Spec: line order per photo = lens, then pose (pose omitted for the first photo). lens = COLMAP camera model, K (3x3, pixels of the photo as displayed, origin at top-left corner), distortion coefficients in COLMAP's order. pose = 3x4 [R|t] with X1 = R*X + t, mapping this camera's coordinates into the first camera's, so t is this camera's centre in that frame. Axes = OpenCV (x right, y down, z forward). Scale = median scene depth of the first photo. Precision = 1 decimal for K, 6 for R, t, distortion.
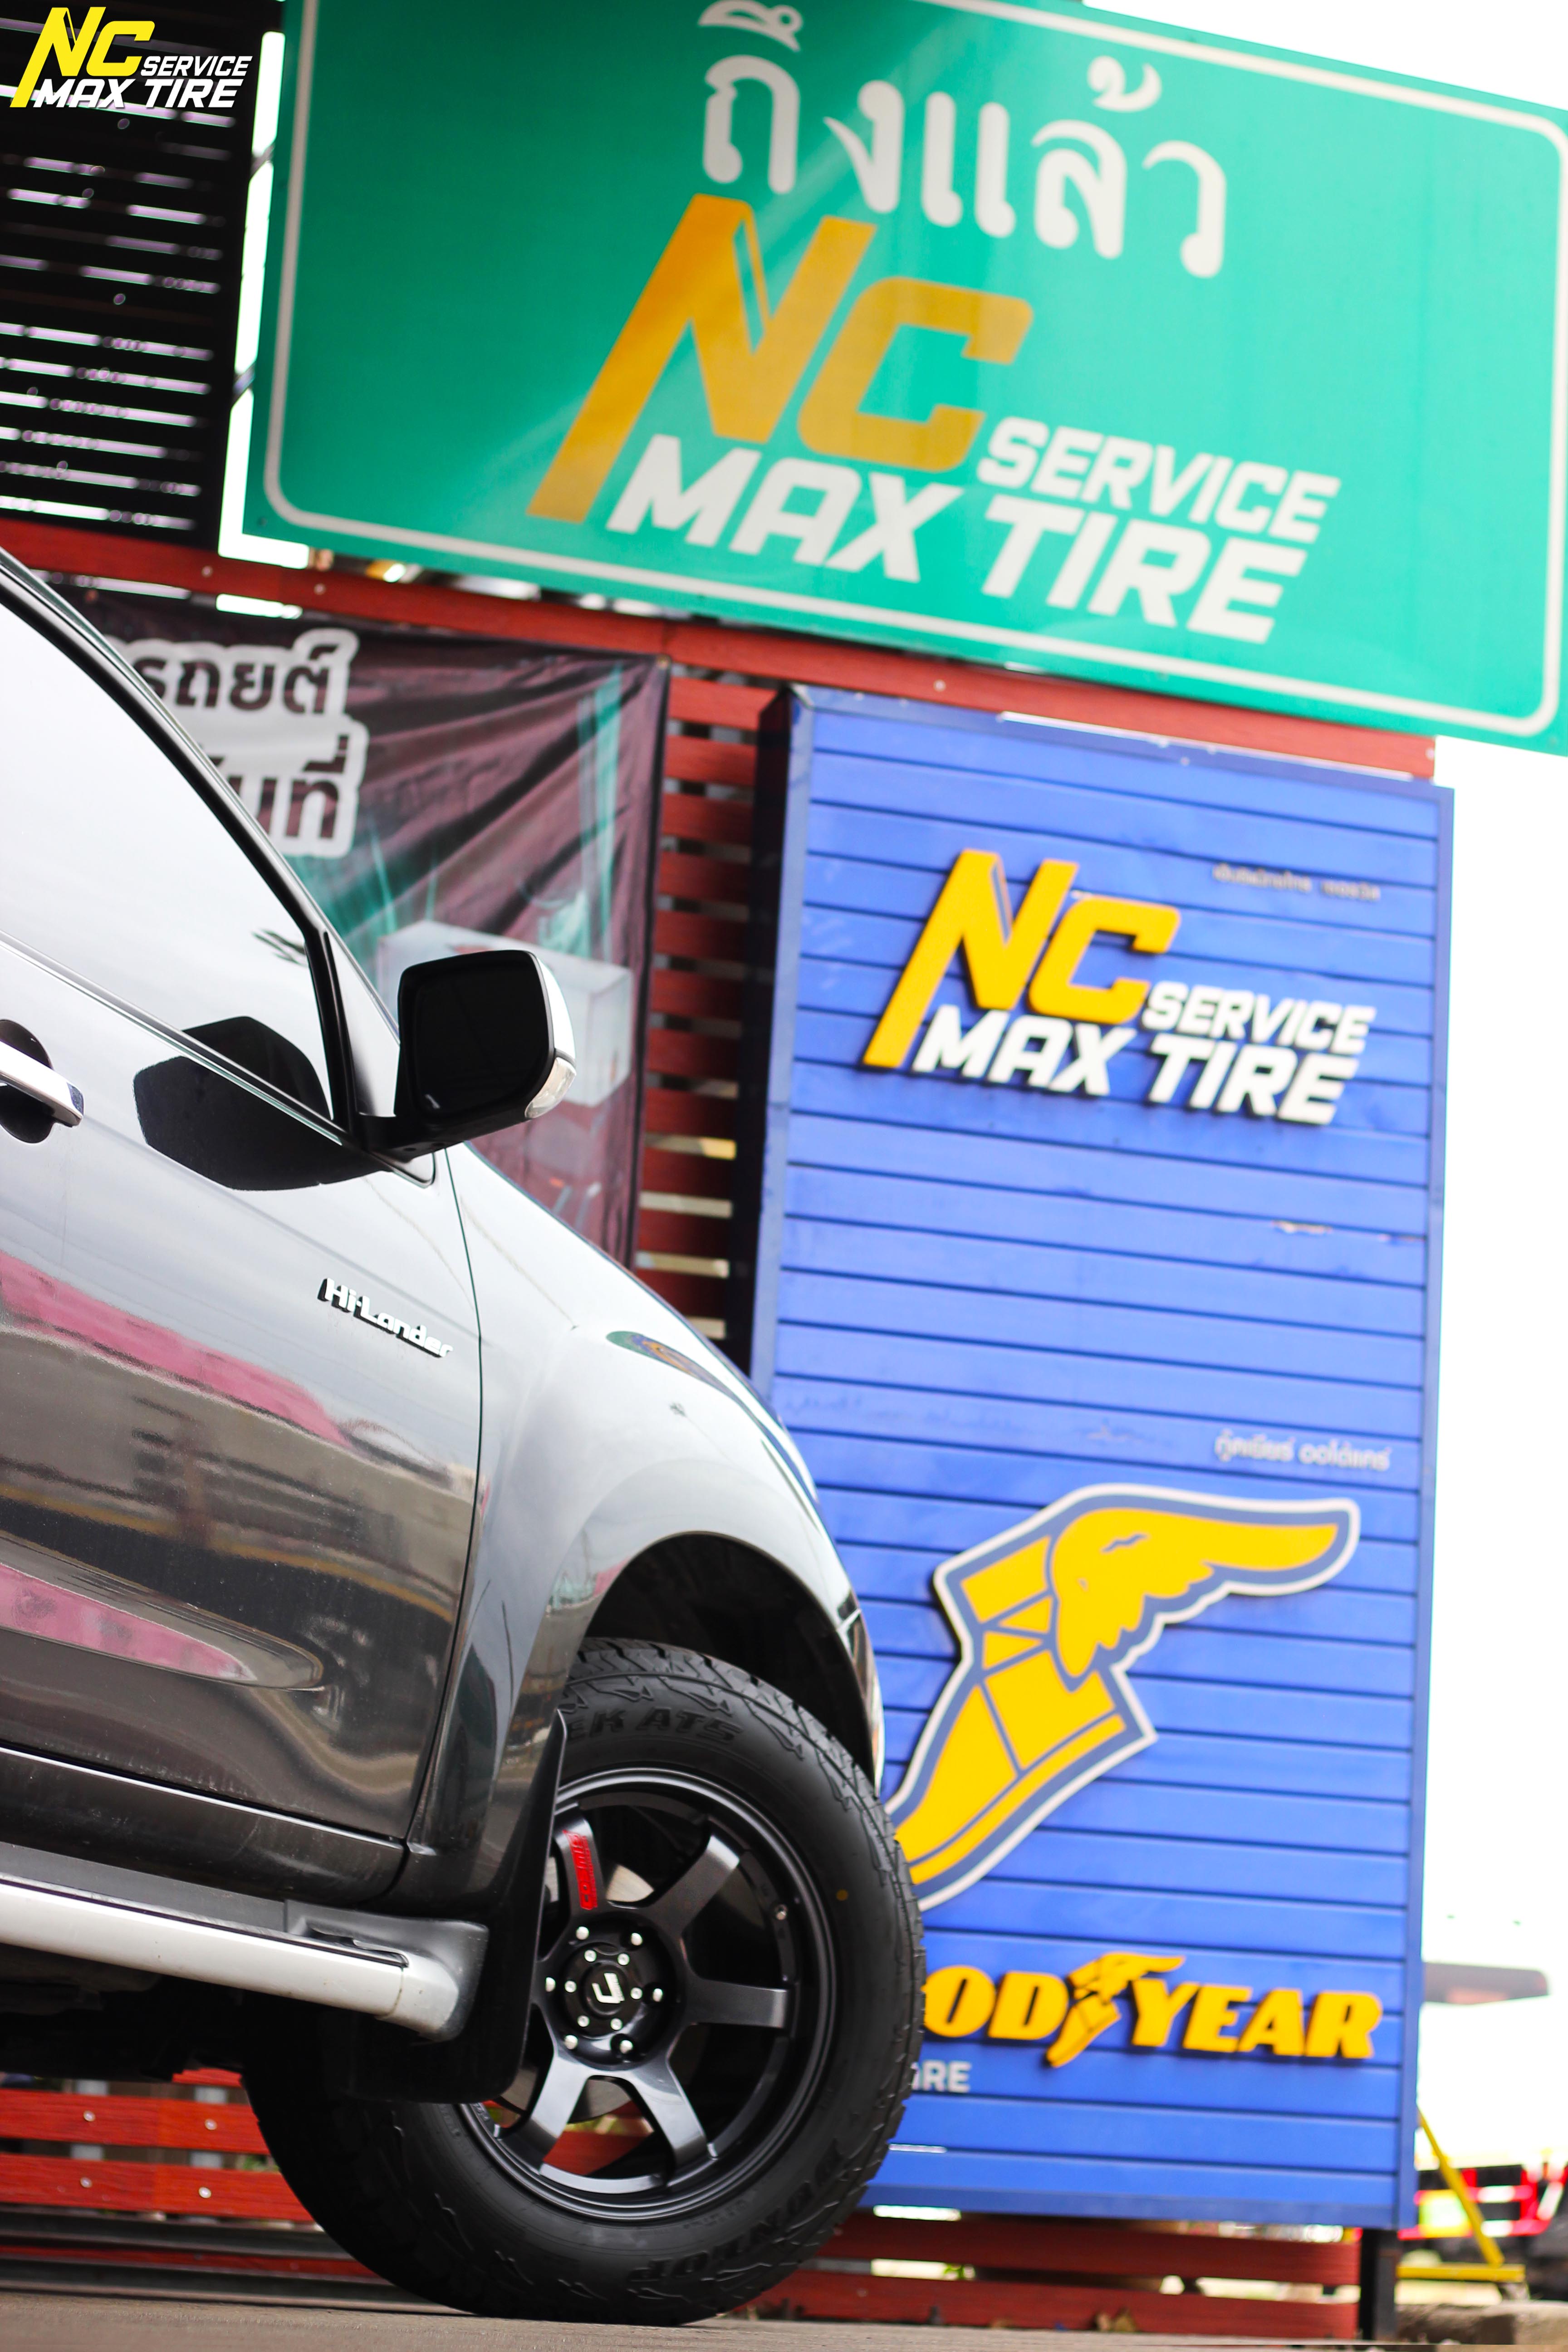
lens RADIAL K [[5533.8, 0, 784.0], [0, 5533.8, 1176.0], [0, 0, 1]] dist [-0.106098, 0.004693]
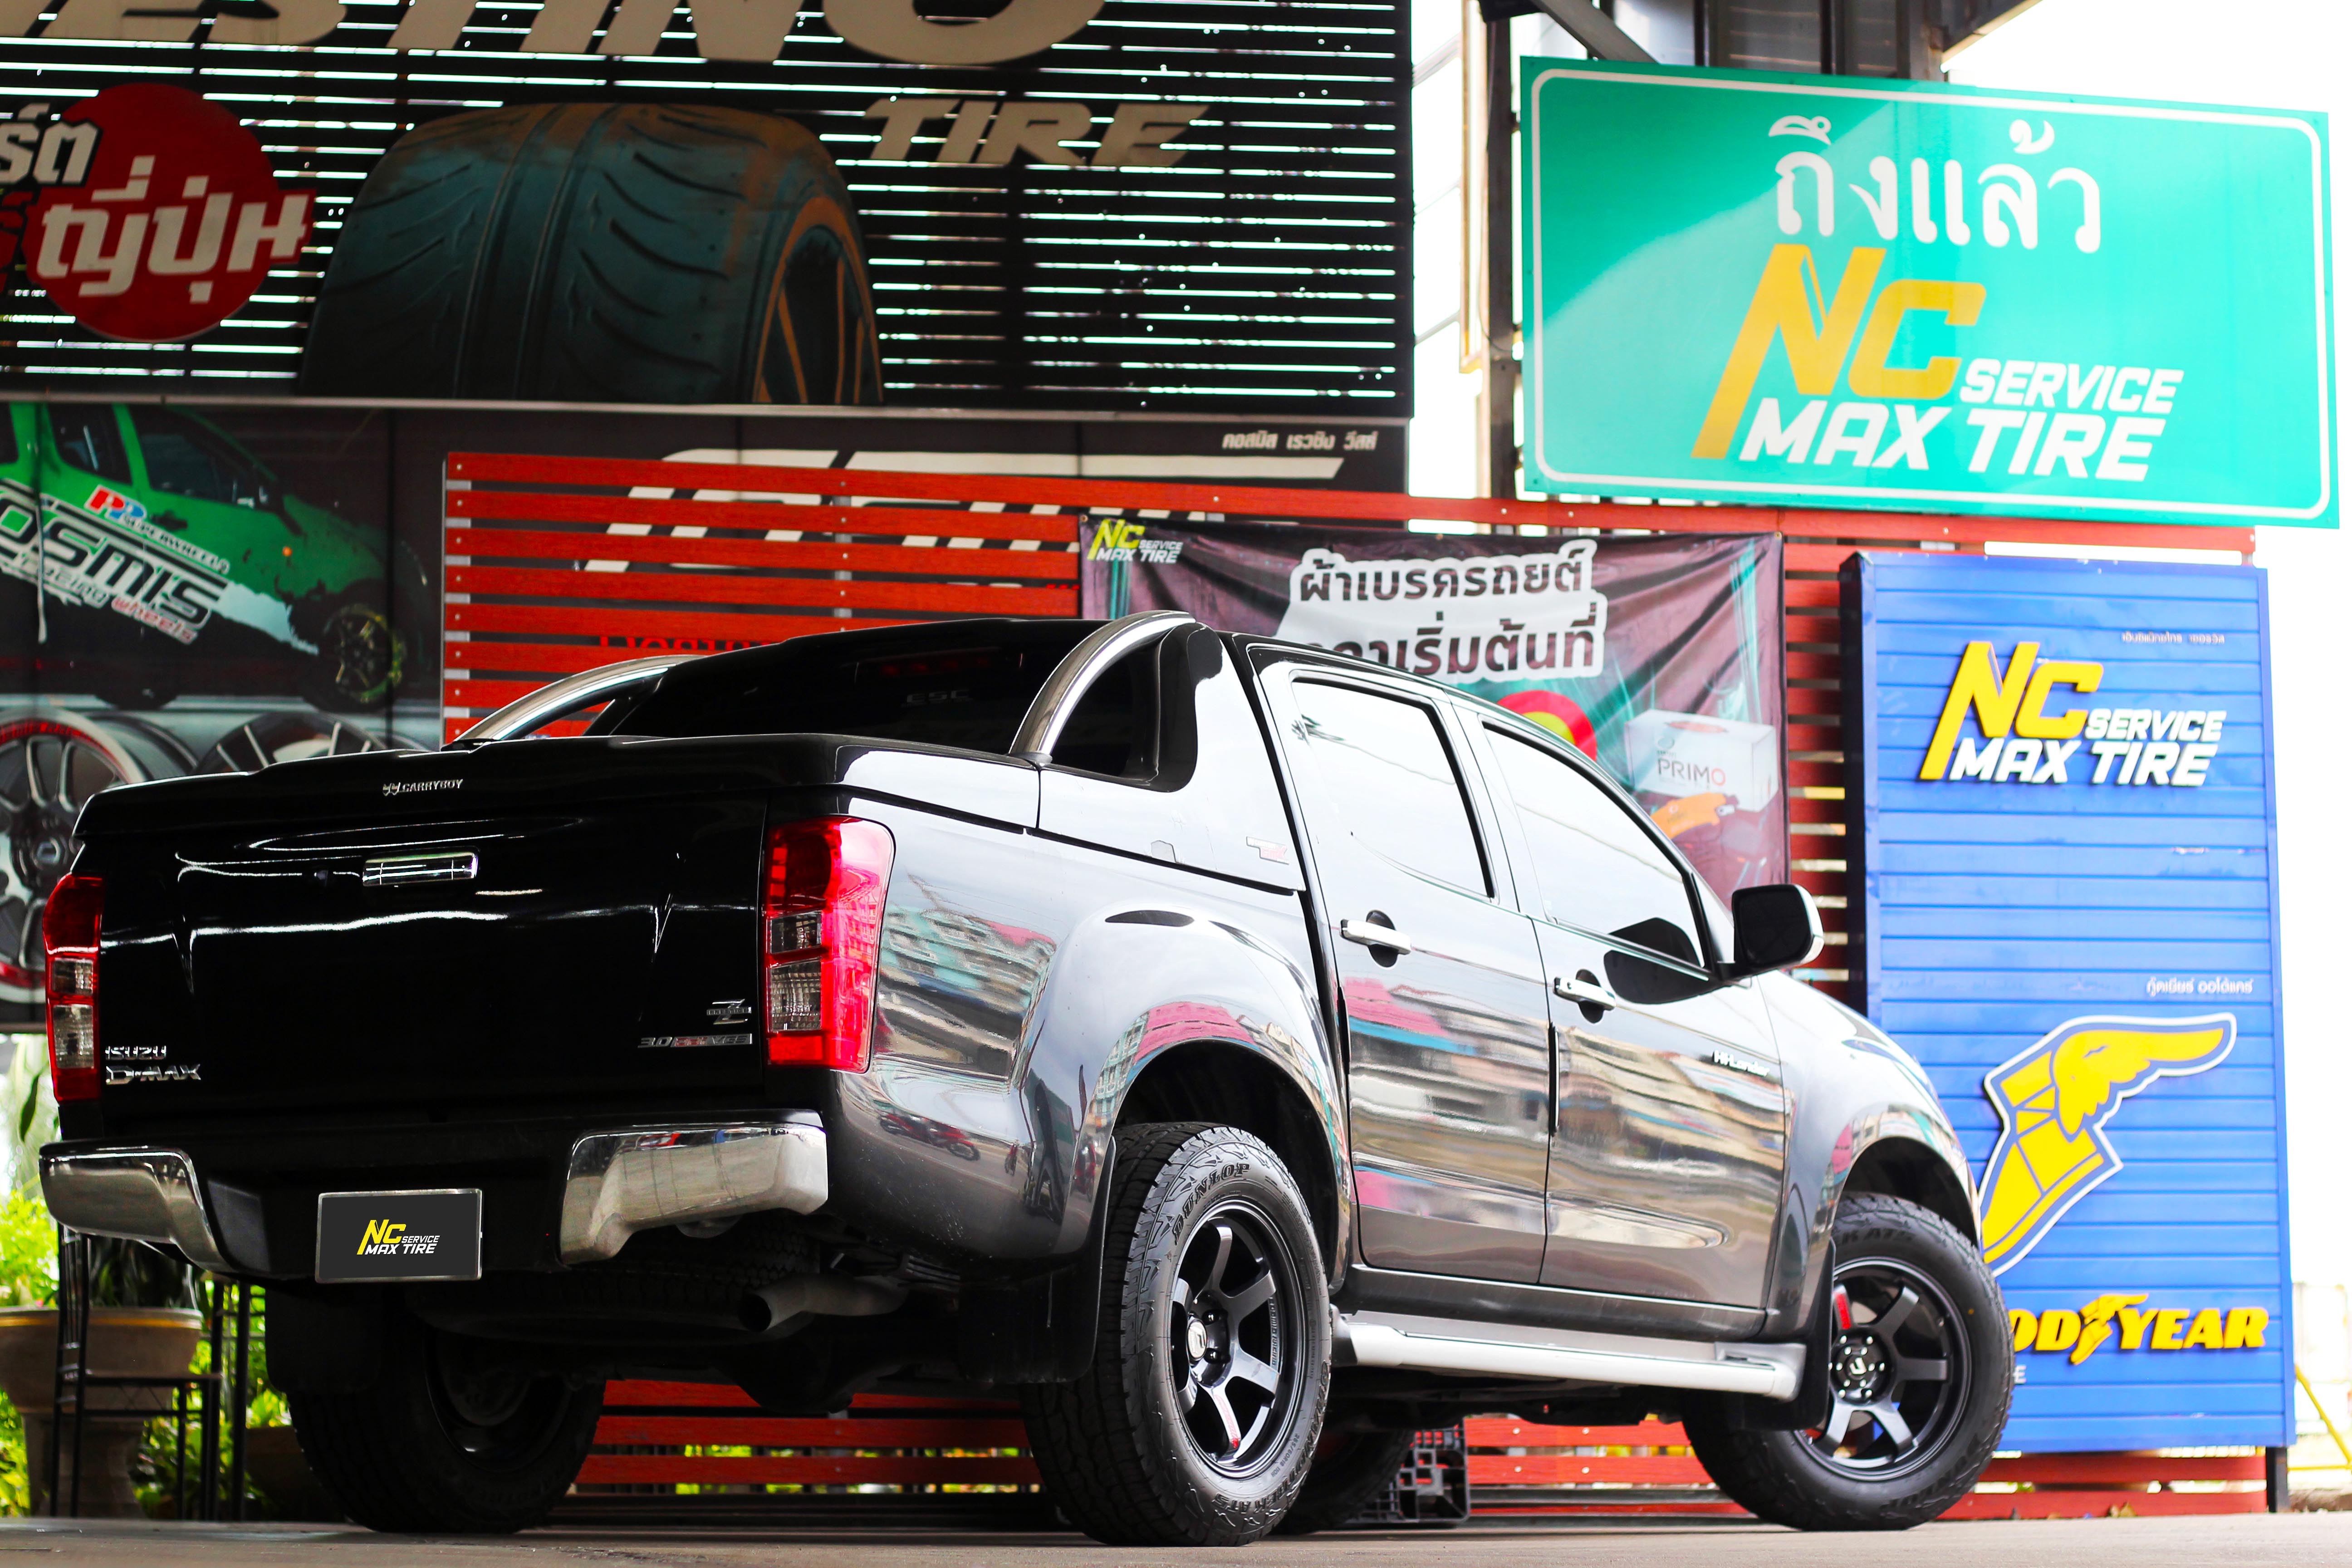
lens RADIAL K [[5426.7, 0, 1176.0], [0, 5426.7, 784.0], [0, 0, 1]] dist [-0.095290, -0.139376]
pose [[0.991933, -0.073090, -0.103570, -0.038950], [0.079895, 0.994801, 0.063151, -0.138806], [0.098416, -0.070916, 0.992615, -0.644931]]
